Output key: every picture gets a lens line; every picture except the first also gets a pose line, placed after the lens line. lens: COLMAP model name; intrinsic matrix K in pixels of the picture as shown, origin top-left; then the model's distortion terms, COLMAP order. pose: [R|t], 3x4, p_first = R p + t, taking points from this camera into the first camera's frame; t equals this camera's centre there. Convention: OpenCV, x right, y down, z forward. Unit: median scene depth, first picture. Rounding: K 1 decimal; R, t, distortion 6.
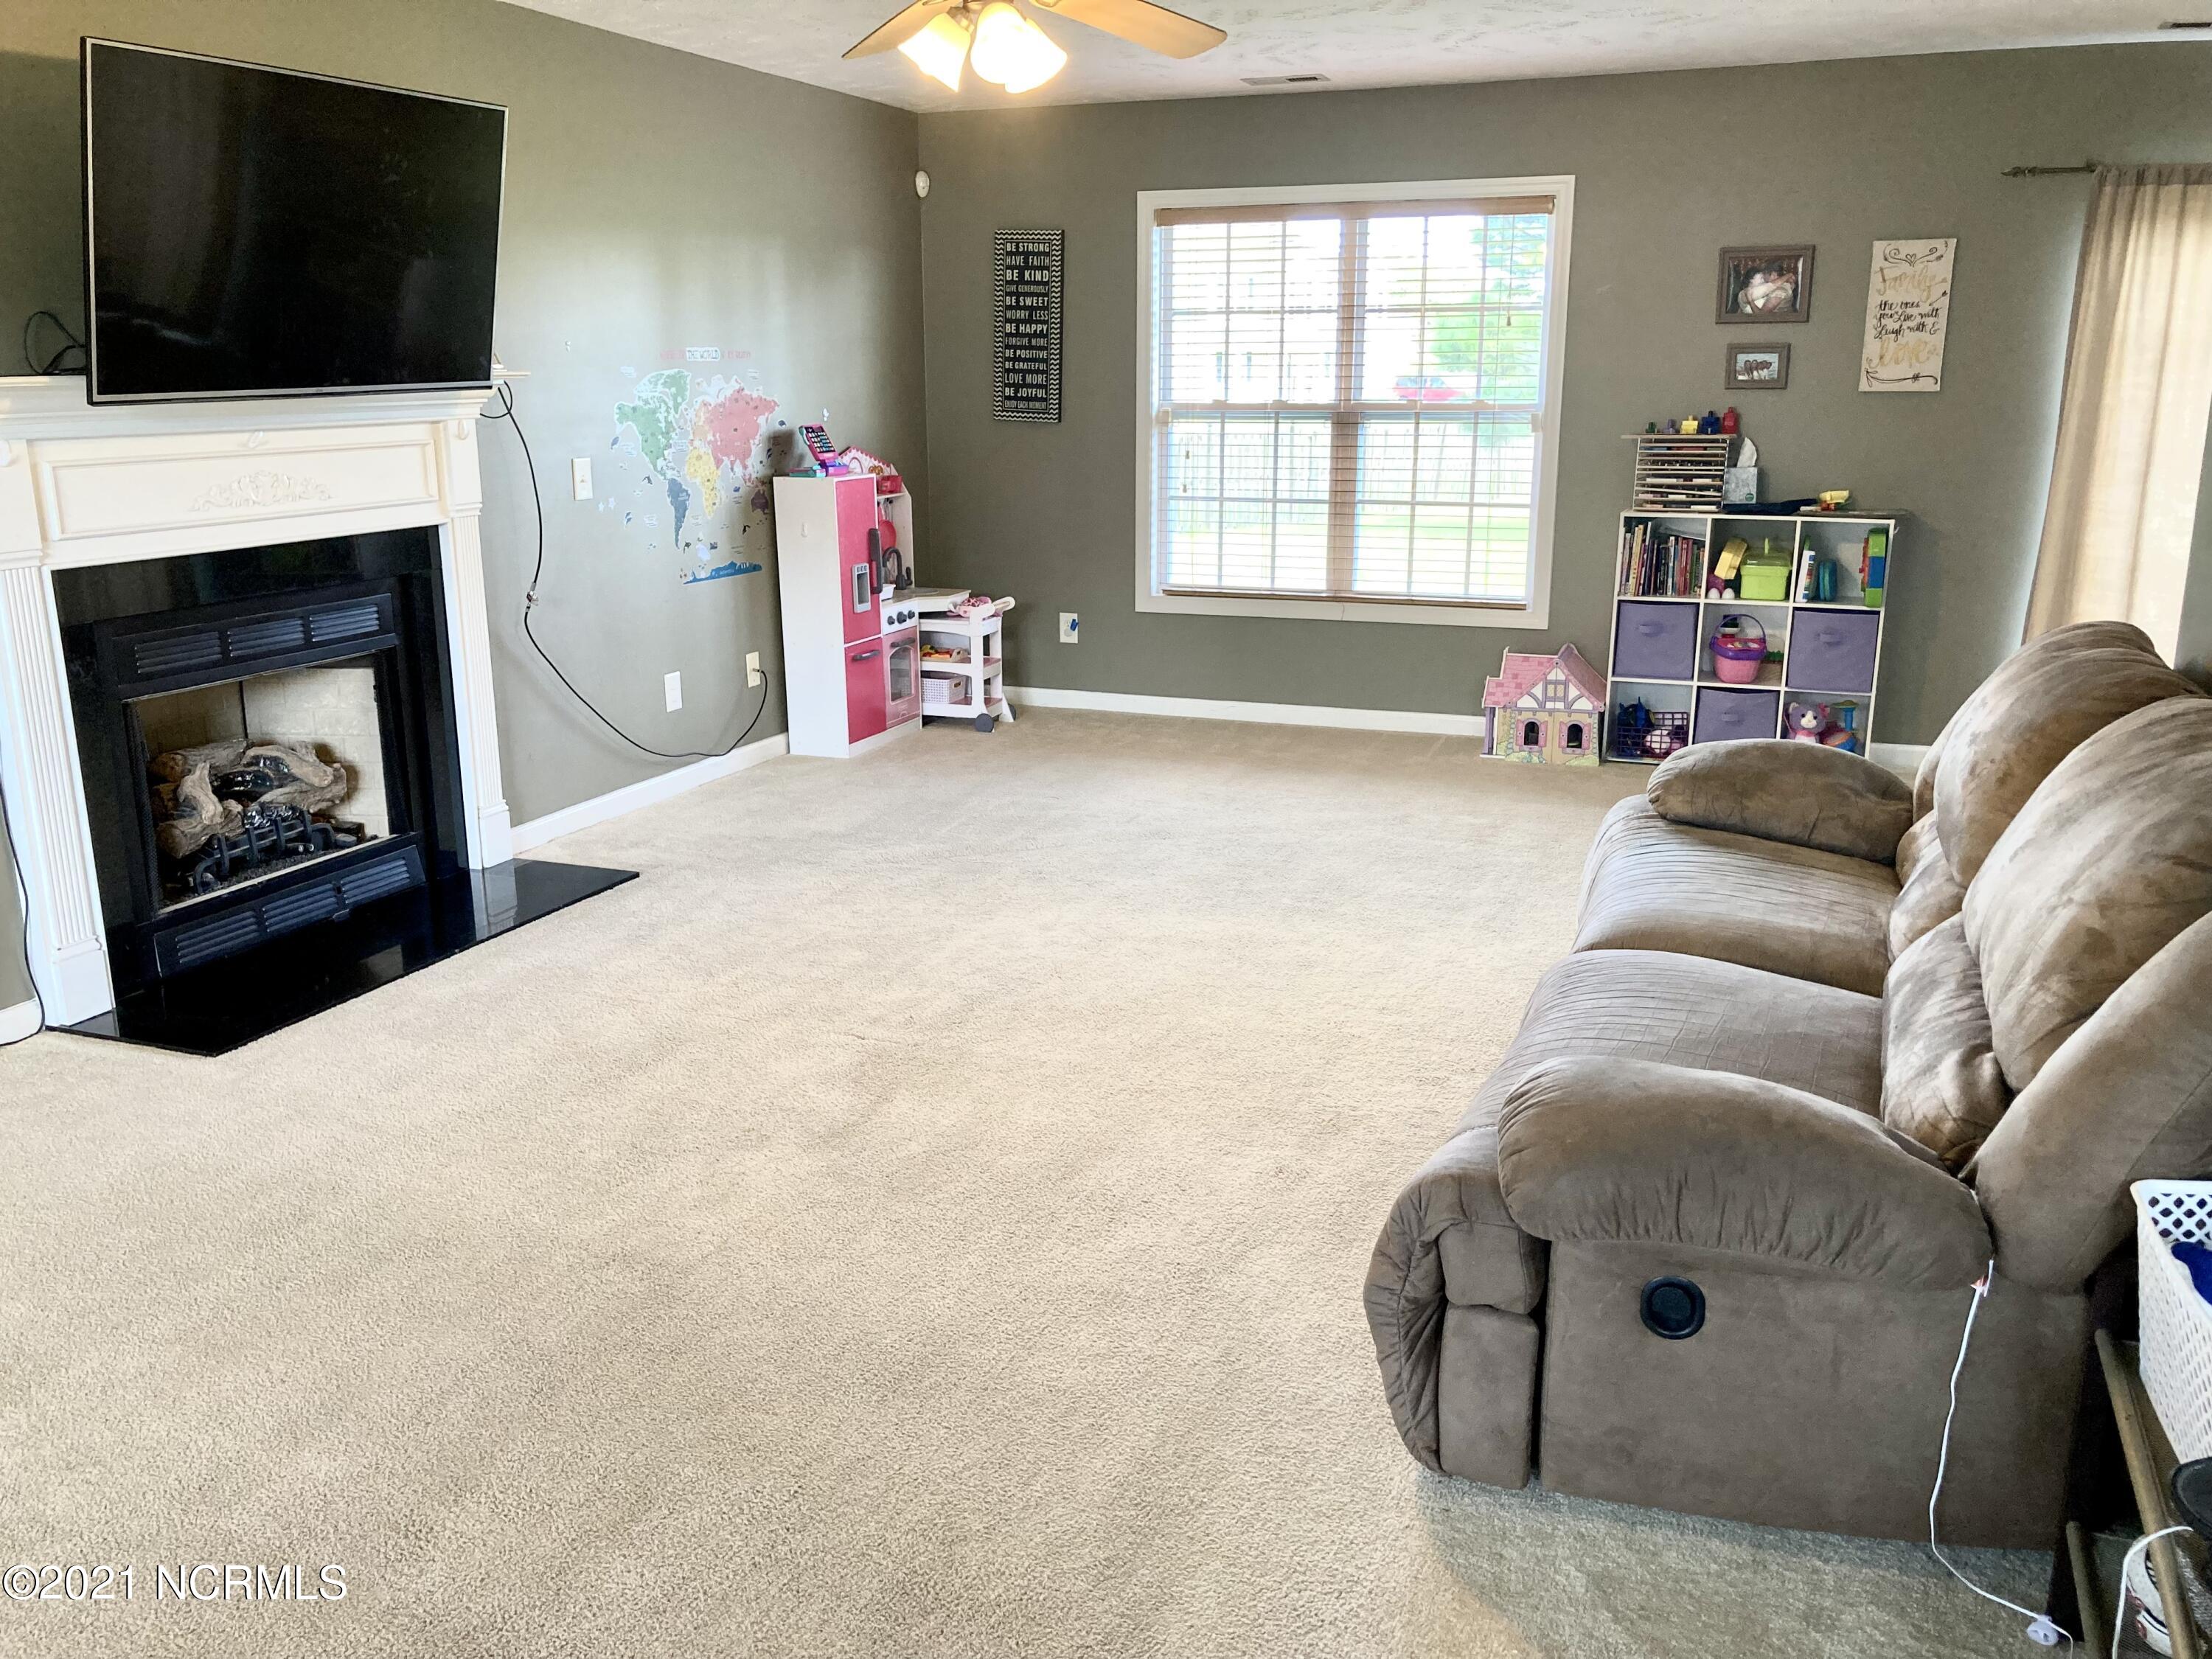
lens RADIAL K [[1836.2, 0, 1118.1], [0, 1836.2, 817.8], [0, 0, 1]] dist [0.122231, -0.174028]
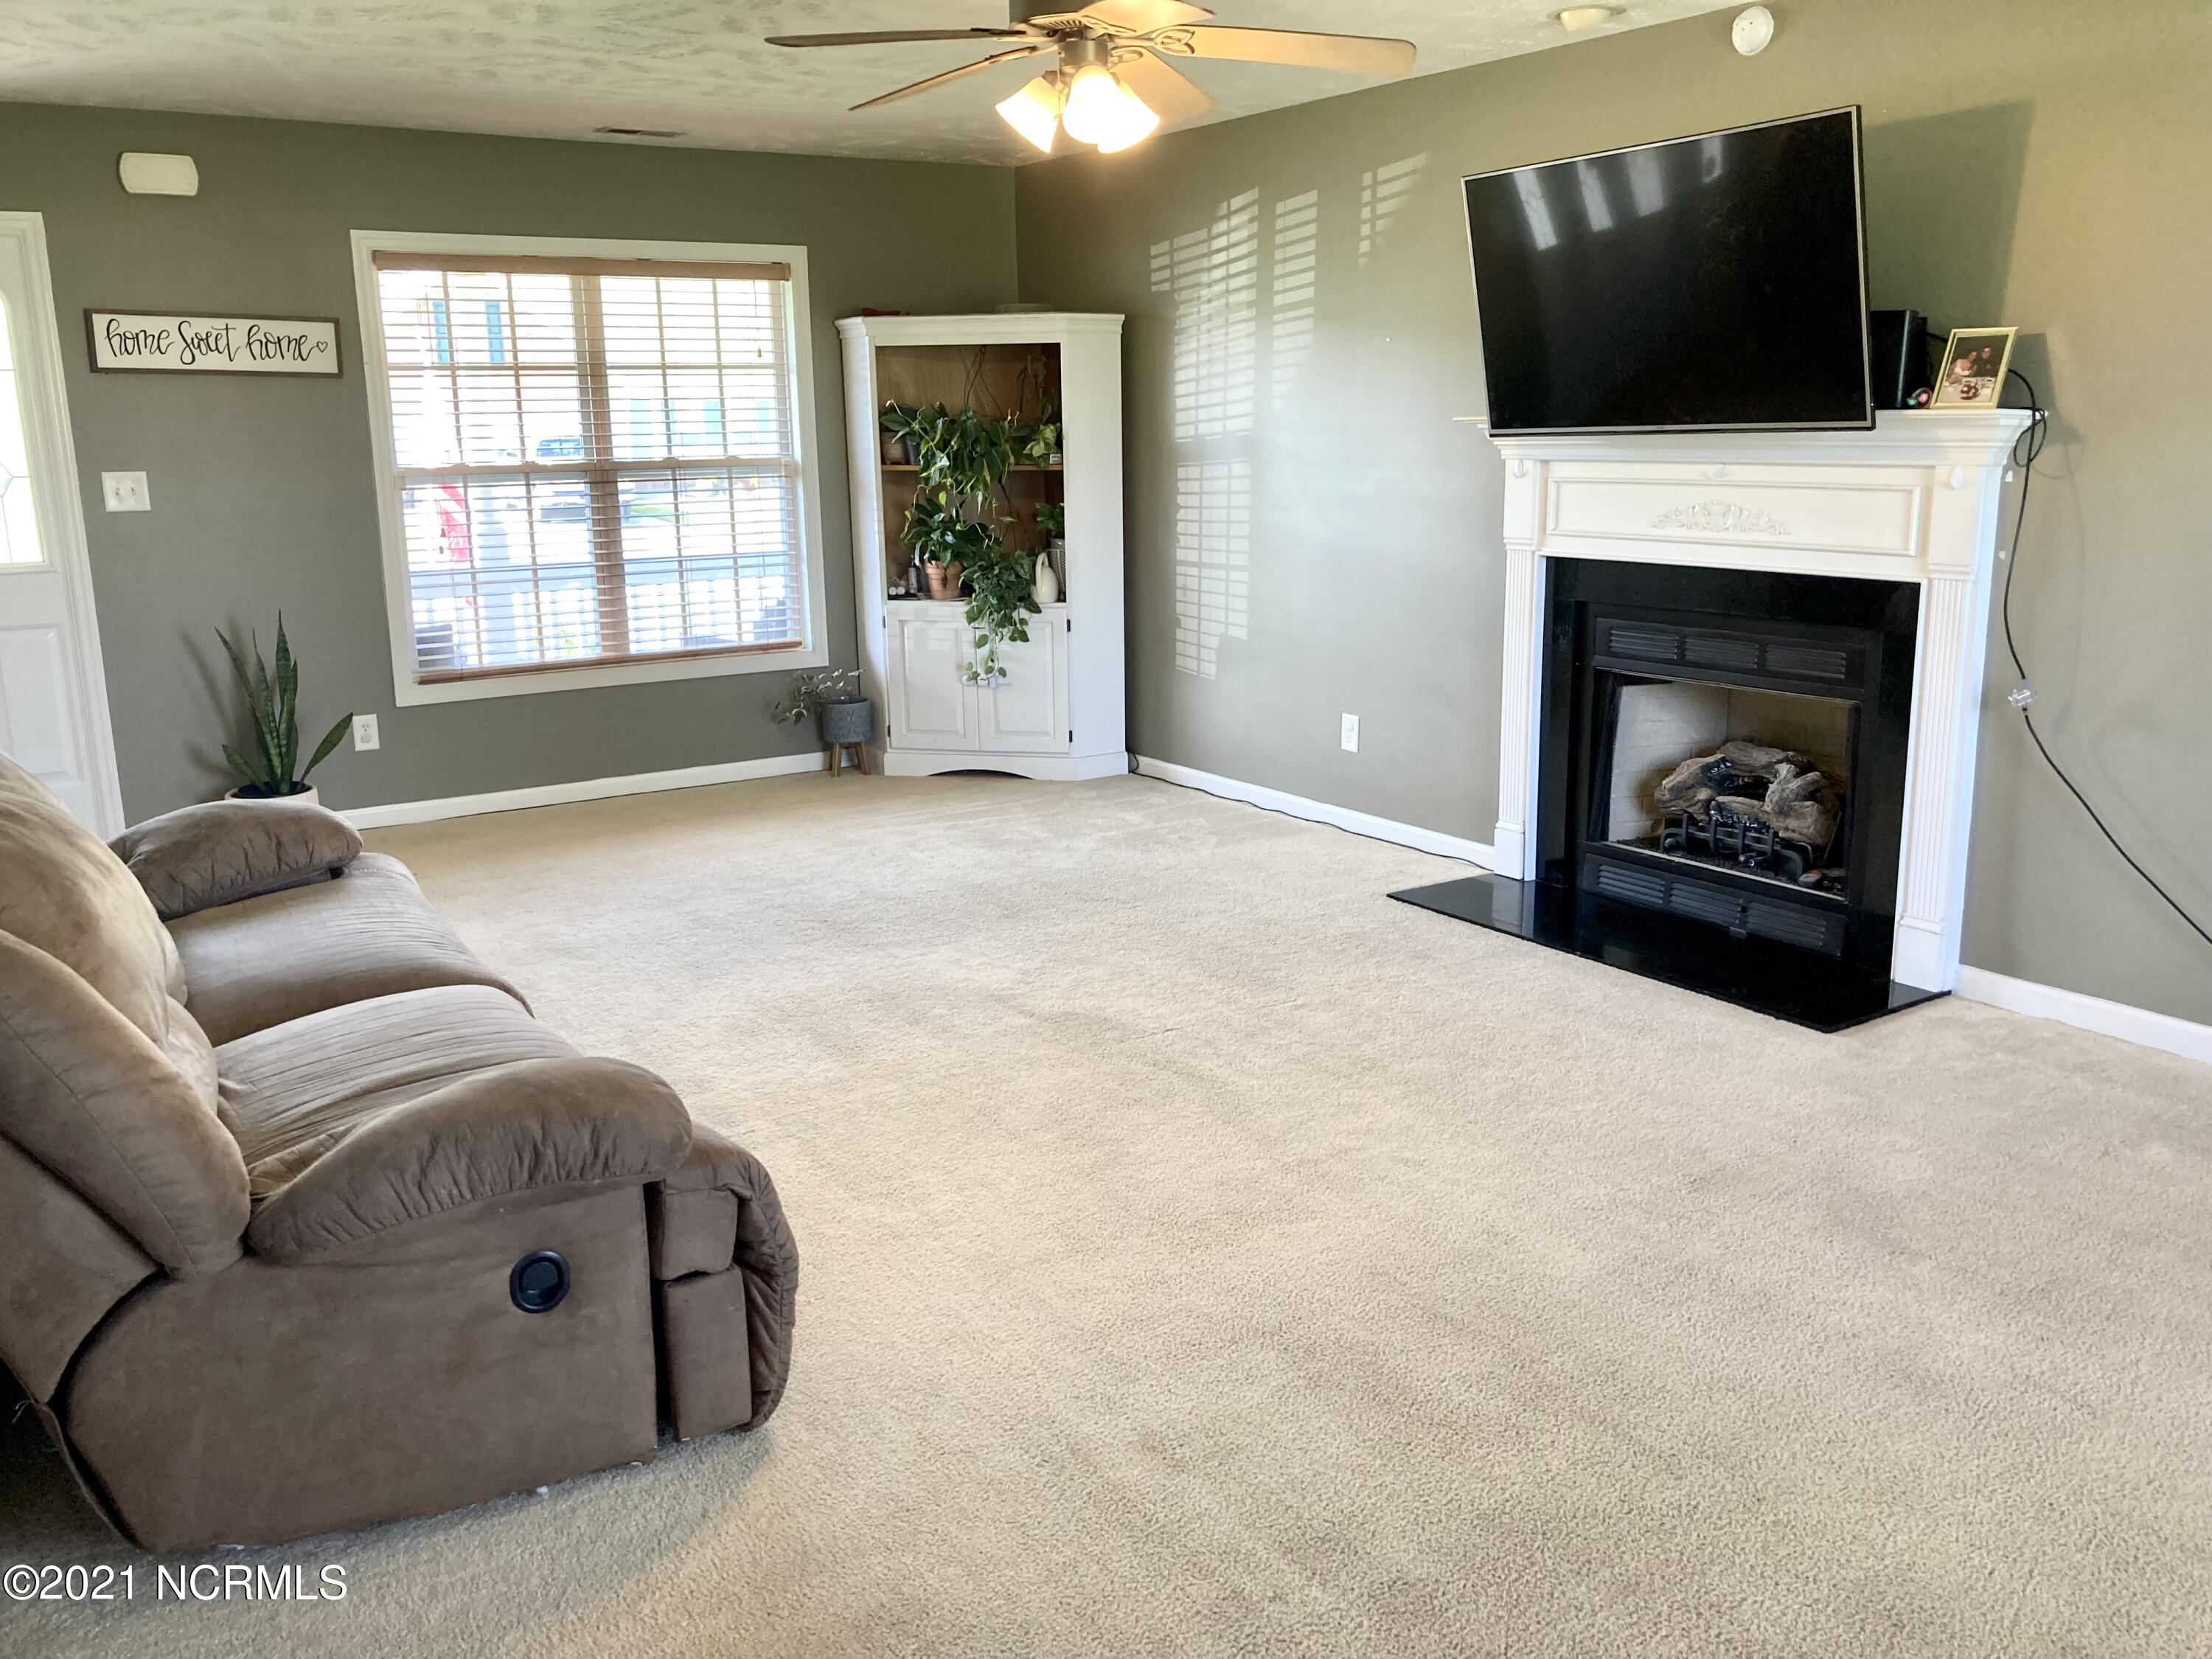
lens RADIAL K [[1836.2, 0, 1118.1], [0, 1836.2, 817.8], [0, 0, 1]] dist [0.122231, -0.174028]
pose [[-0.568579, 0.191113, -0.800121, 0.721186], [-0.188715, 0.916398, 0.352990, -0.372033], [0.800690, 0.351698, -0.484978, 1.466474]]
